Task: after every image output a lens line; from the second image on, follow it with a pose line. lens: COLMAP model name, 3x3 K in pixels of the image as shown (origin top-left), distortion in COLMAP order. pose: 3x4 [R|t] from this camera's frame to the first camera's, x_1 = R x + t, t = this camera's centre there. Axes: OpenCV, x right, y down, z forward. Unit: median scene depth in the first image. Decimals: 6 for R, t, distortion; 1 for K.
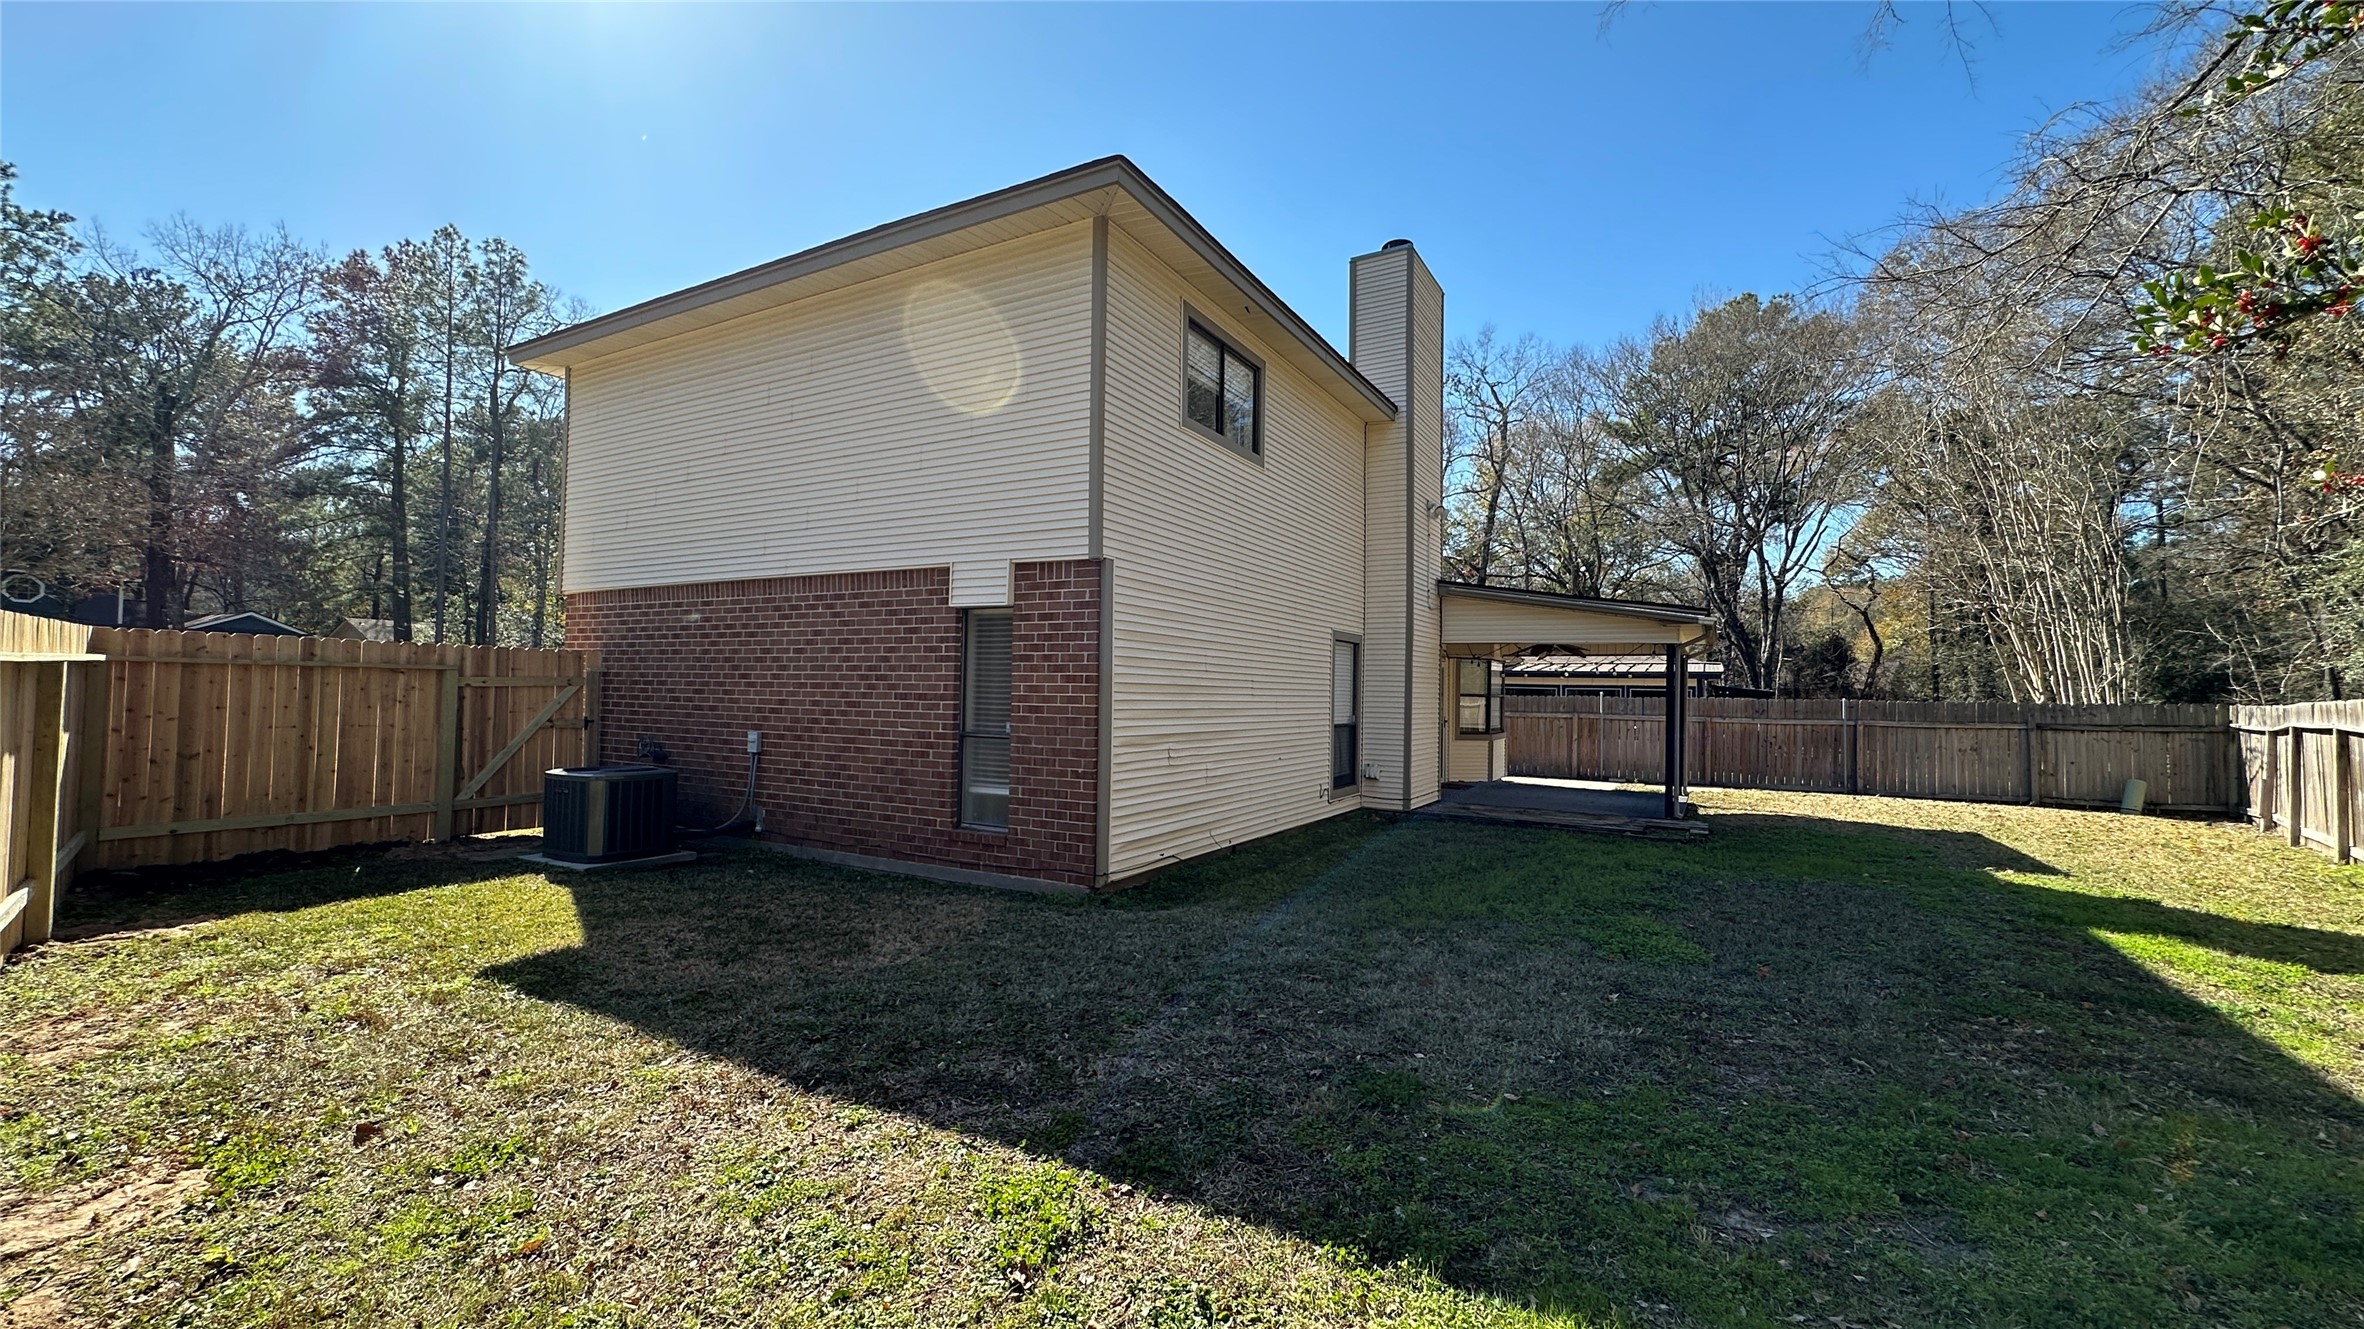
lens RADIAL K [[941.8, 0, 1182.2], [0, 941.8, 663.3], [0, 0, 1]] dist [-0.001495, 0.000611]
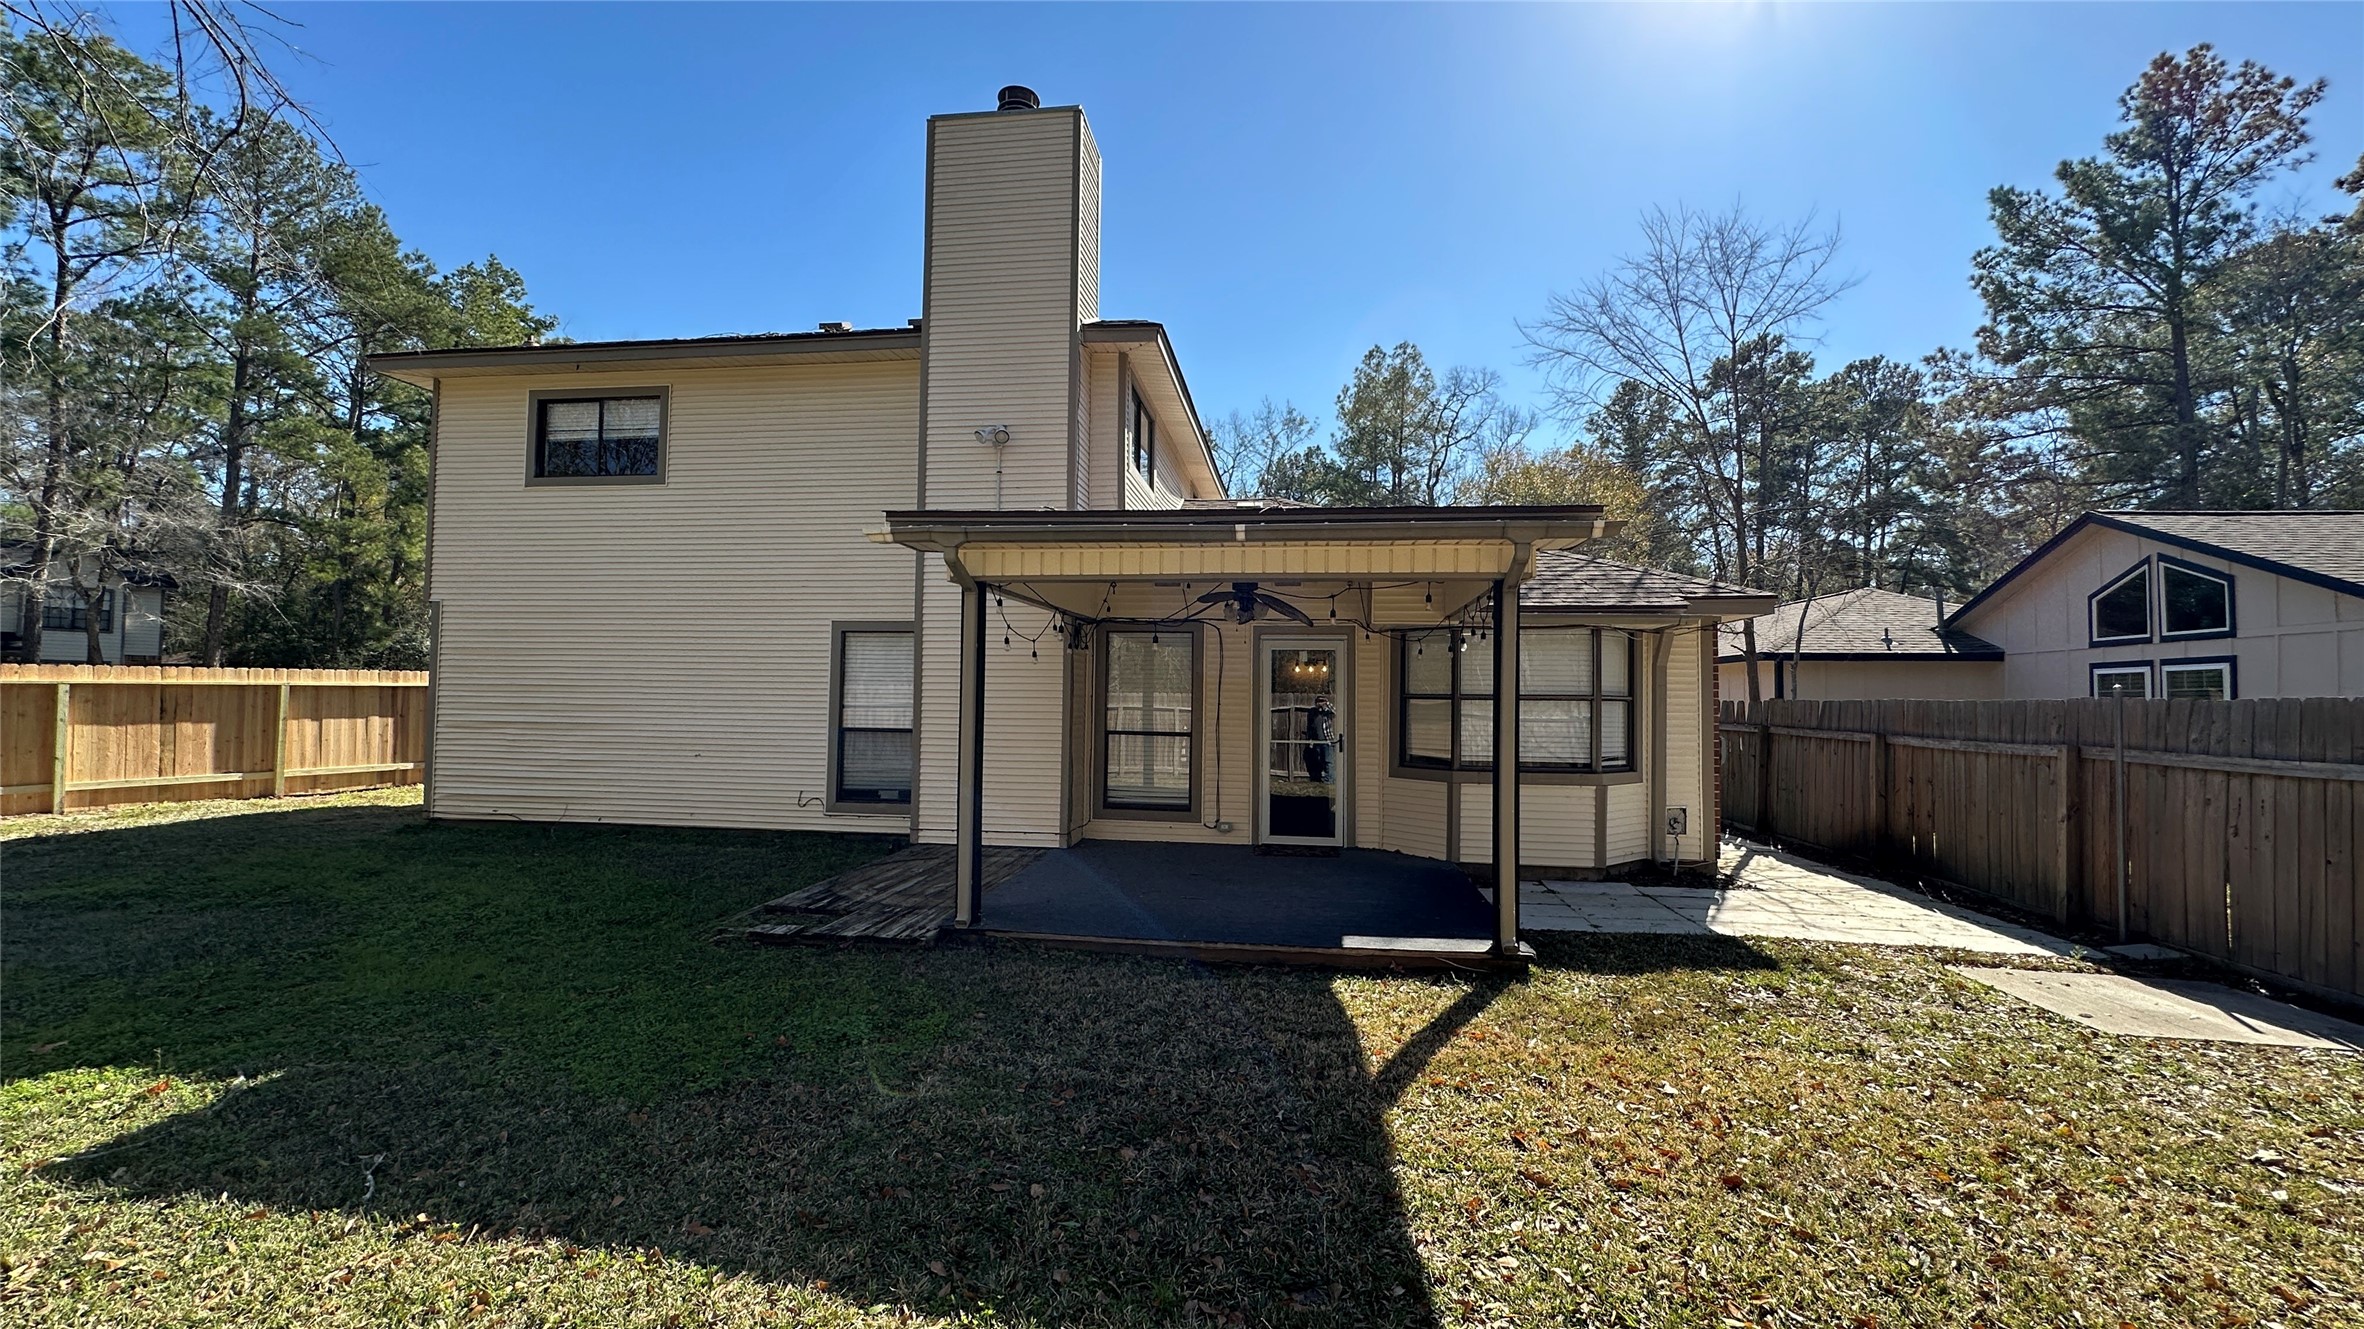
lens RADIAL K [[941.8, 0, 1182.2], [0, 941.8, 663.3], [0, 0, 1]] dist [-0.001495, 0.000611]
pose [[0.375604, -0.044992, -0.925687, 1.108336], [0.024422, 0.998955, -0.038643, 0.047888], [0.926458, -0.008092, 0.376311, 0.974326]]
